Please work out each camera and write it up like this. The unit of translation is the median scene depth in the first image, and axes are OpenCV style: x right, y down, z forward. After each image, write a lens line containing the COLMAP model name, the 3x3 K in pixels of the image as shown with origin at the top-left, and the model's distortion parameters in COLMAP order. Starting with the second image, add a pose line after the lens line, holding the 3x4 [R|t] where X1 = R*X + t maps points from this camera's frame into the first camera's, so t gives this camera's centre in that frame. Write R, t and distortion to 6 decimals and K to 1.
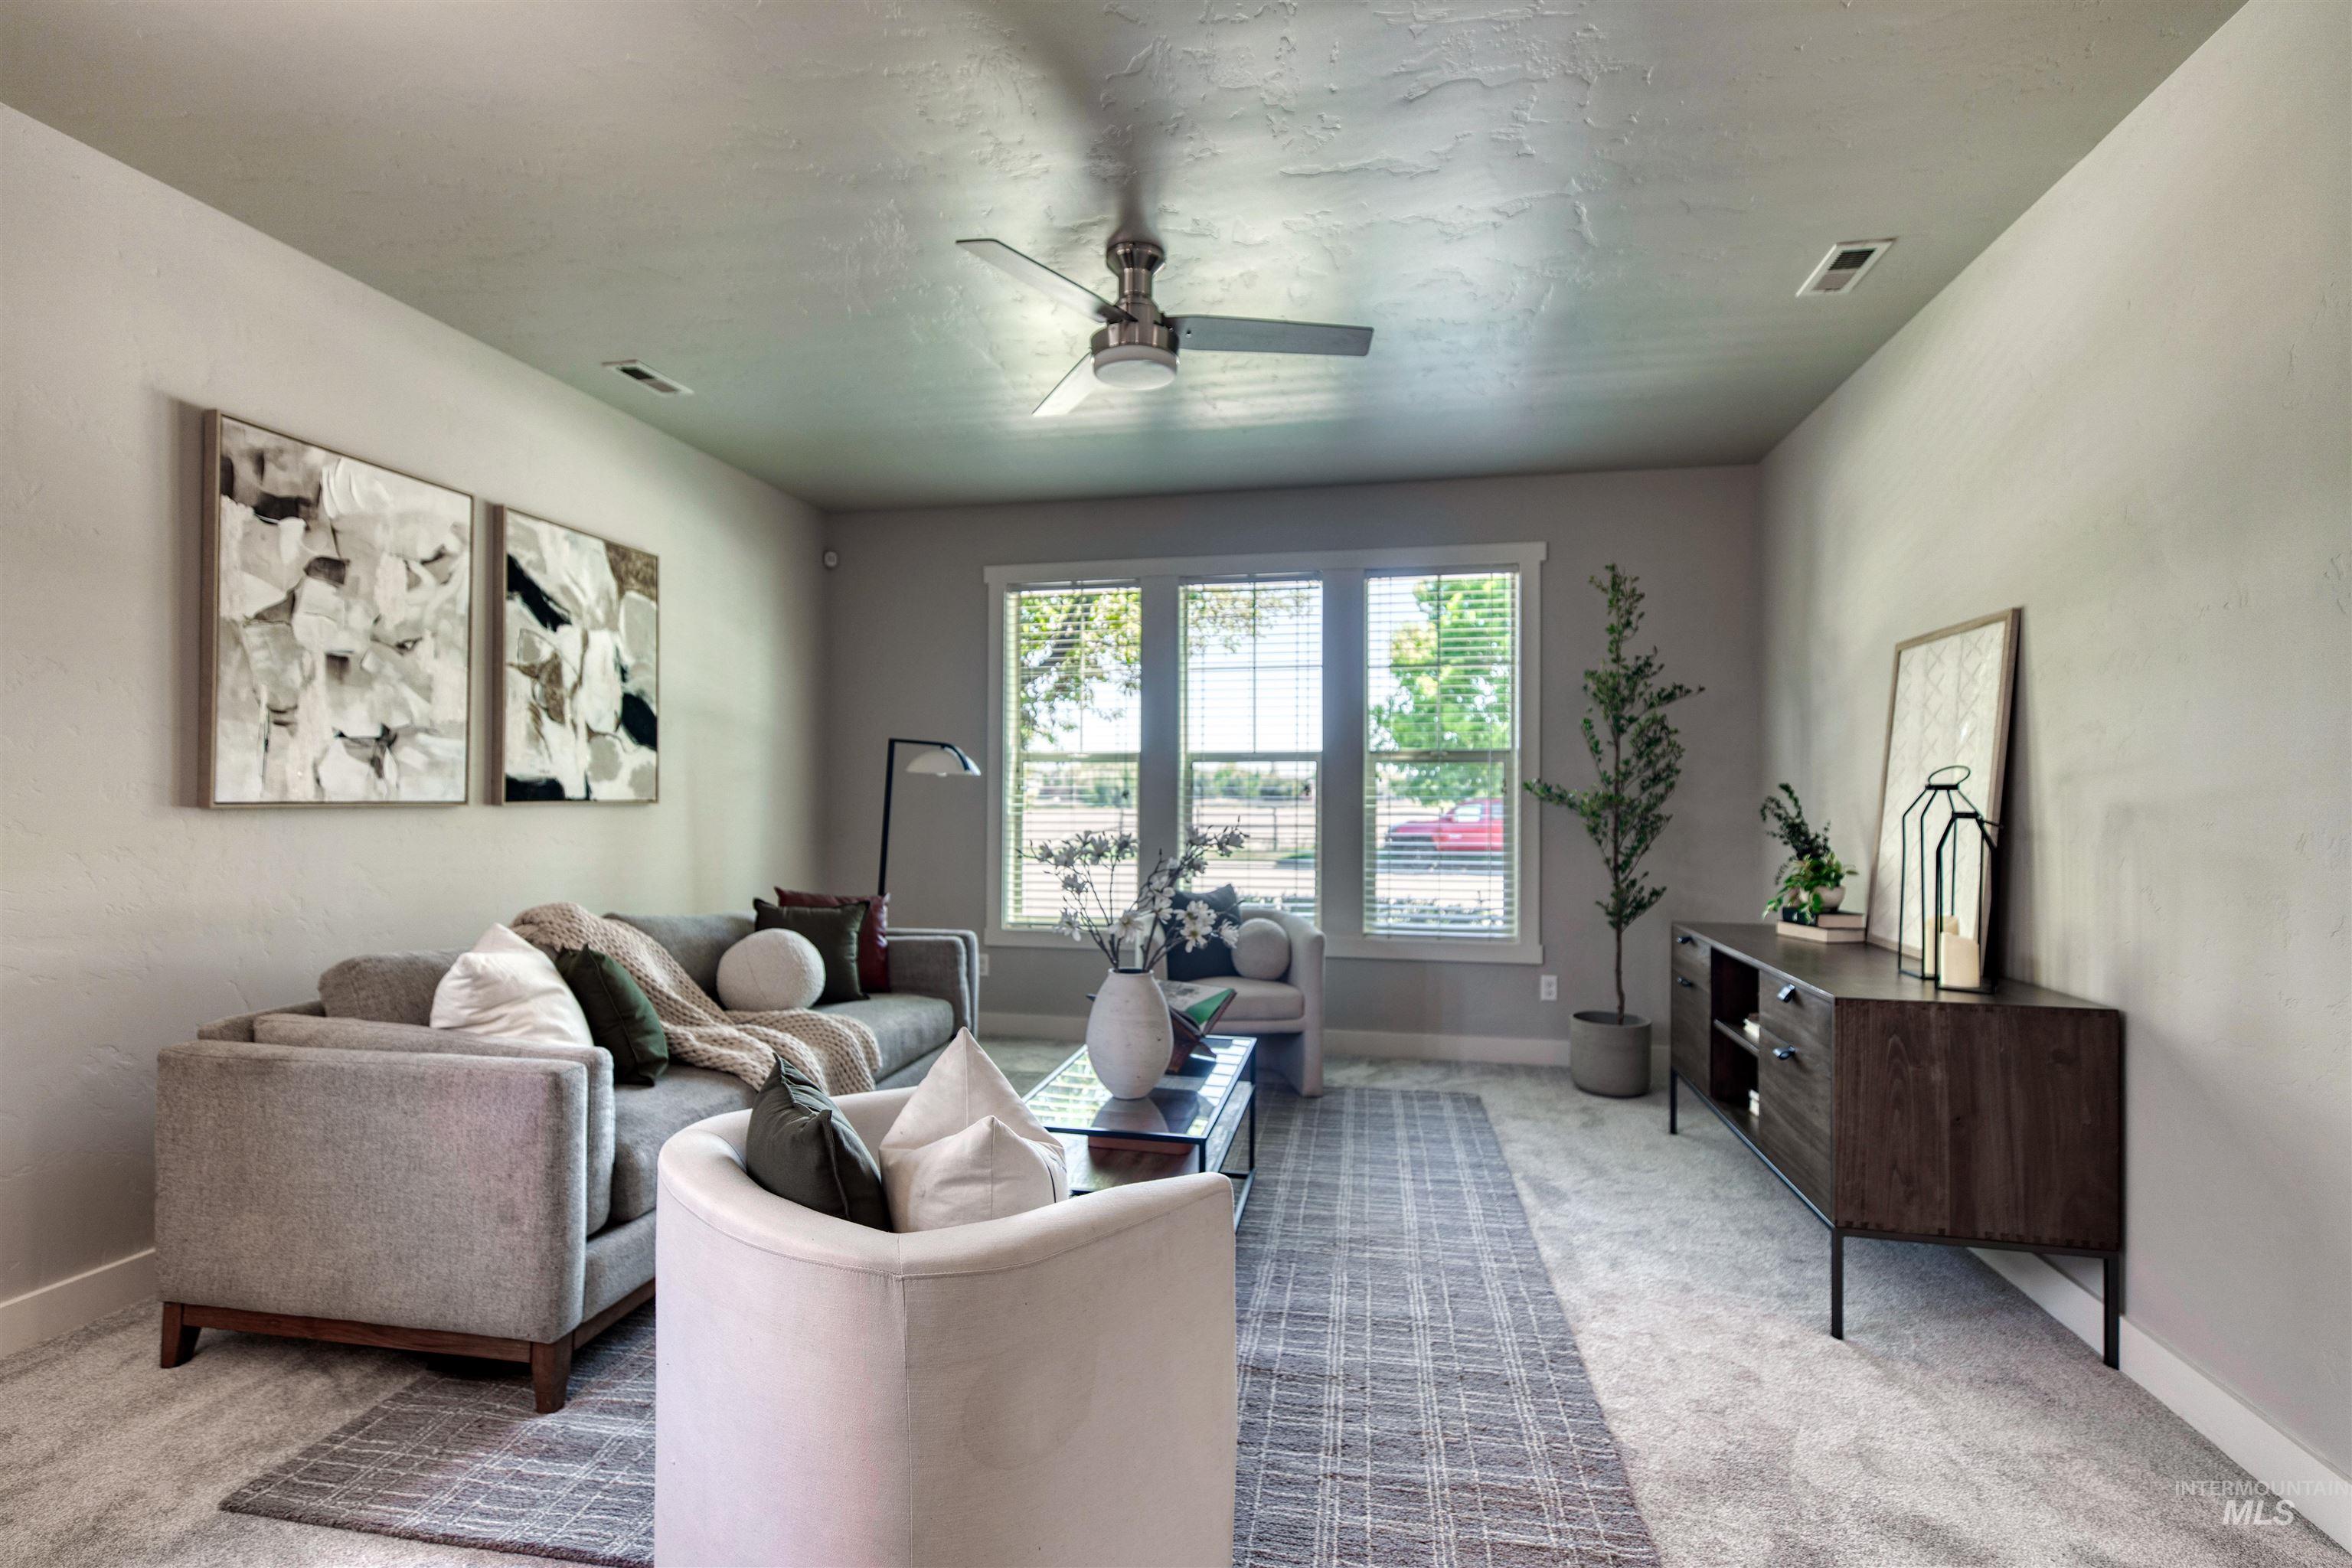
lens RADIAL K [[1073.3, 0, 1176.6], [0, 1073.3, 790.1], [0, 0, 1]] dist [0.003433, 0.000444]
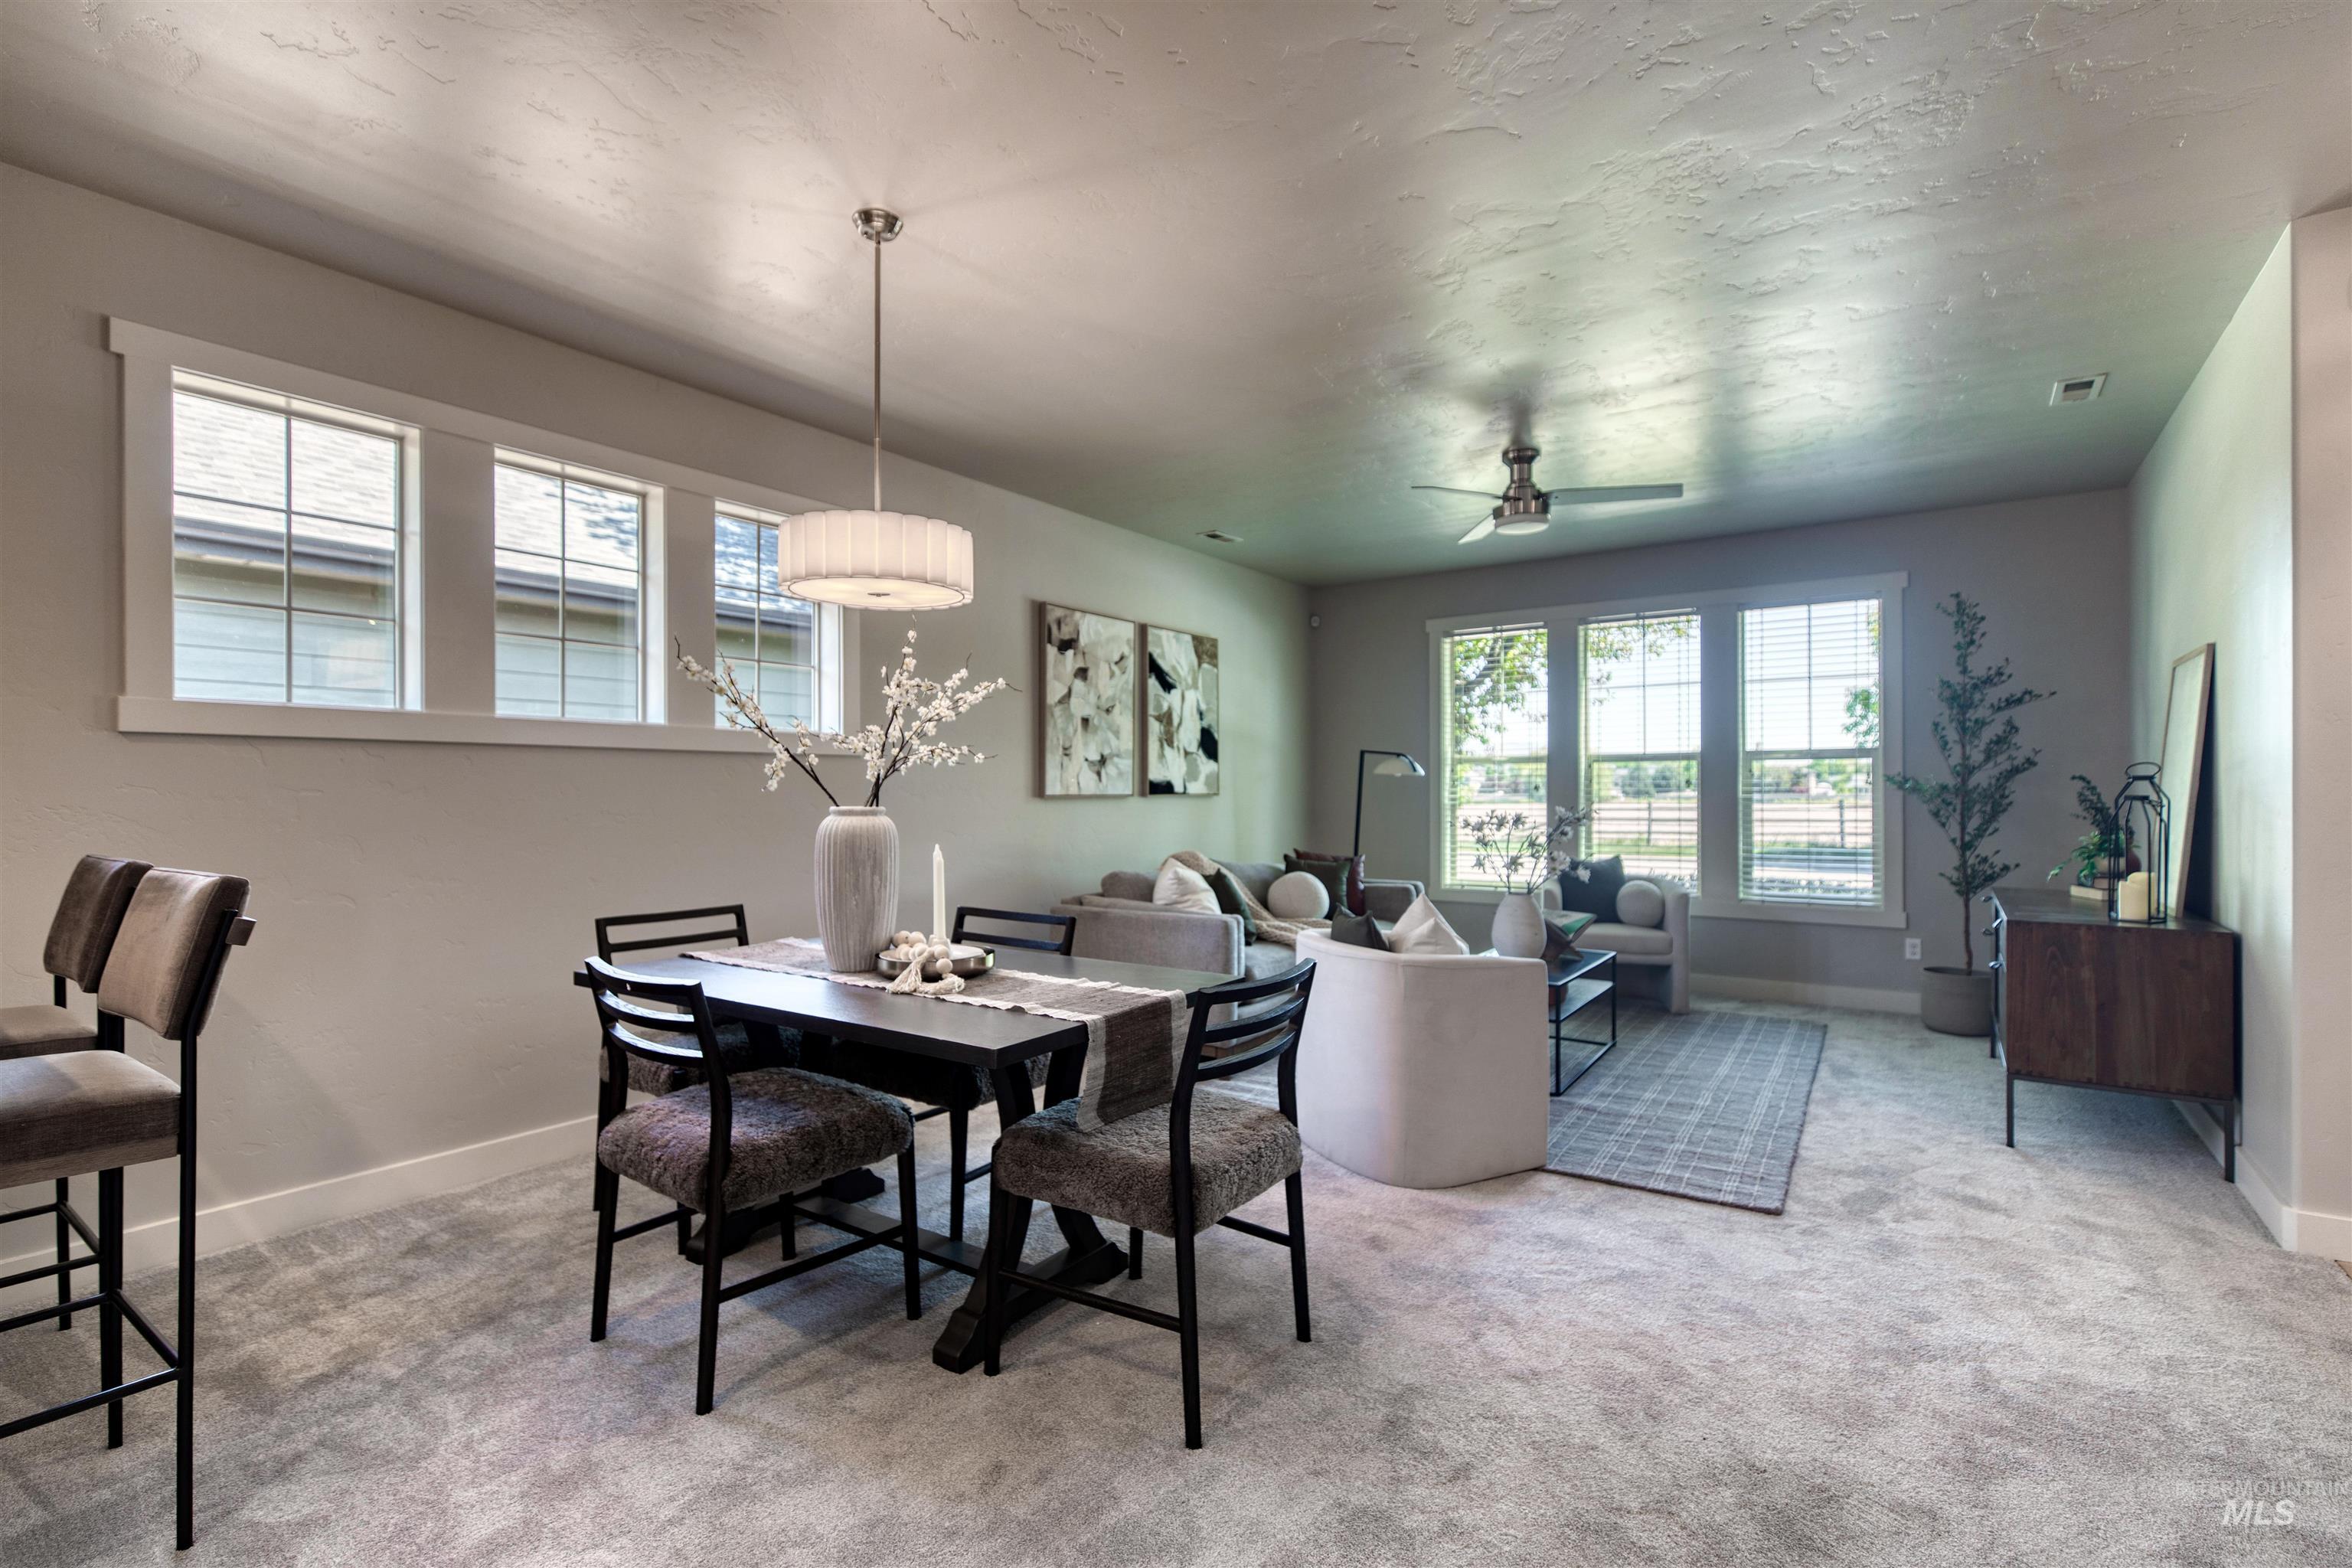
lens RADIAL K [[1073.3, 0, 1176.6], [0, 1073.3, 790.1], [0, 0, 1]] dist [0.003433, 0.000444]
pose [[0.919837, -0.006711, -0.392243, 0.088153], [0.008678, 0.999957, 0.003241, -0.001793], [0.392205, -0.006385, 0.919856, -0.529415]]
